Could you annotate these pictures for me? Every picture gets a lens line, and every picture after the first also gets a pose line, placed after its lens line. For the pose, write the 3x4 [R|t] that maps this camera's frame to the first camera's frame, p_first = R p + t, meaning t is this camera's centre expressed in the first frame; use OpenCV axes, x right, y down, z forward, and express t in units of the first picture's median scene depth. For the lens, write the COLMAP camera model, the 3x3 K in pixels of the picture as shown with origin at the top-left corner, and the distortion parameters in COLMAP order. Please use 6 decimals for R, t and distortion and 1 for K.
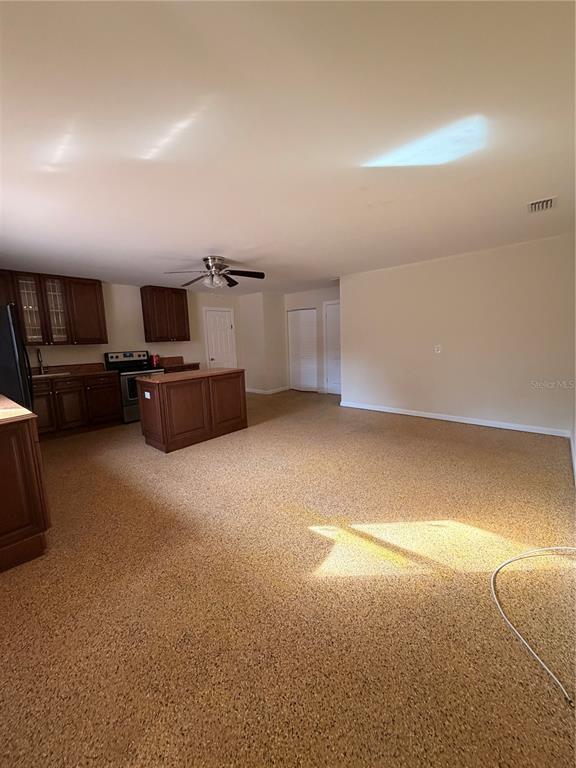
lens RADIAL K [[306.5, 0, 284.7], [0, 306.5, 382.5], [0, 0, 1]] dist [-0.000850, 0.000031]
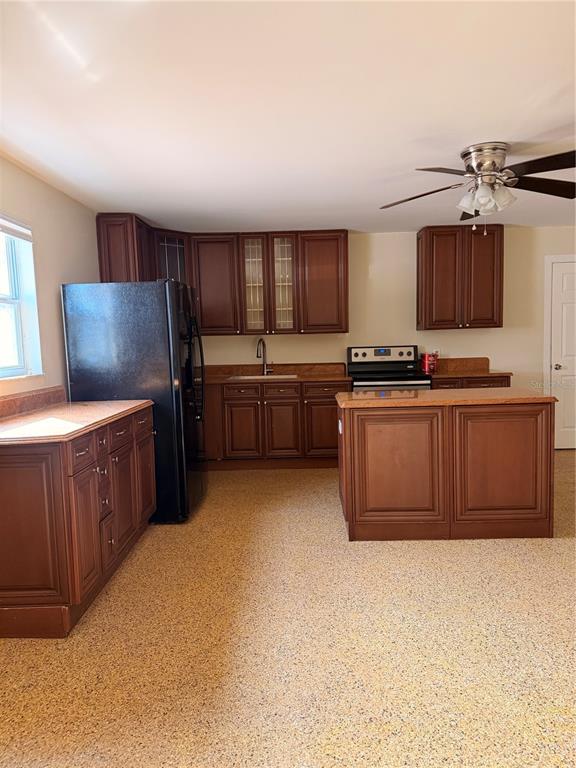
lens RADIAL K [[535.1, 0, 286.6], [0, 535.1, 387.9], [0, 0, 1]] dist [0.129791, -0.246030]
pose [[0.651915, 0.089401, -0.753003, 0.166668], [-0.102687, 0.994287, 0.029146, -0.036009], [0.751307, 0.058323, 0.657371, 0.211718]]
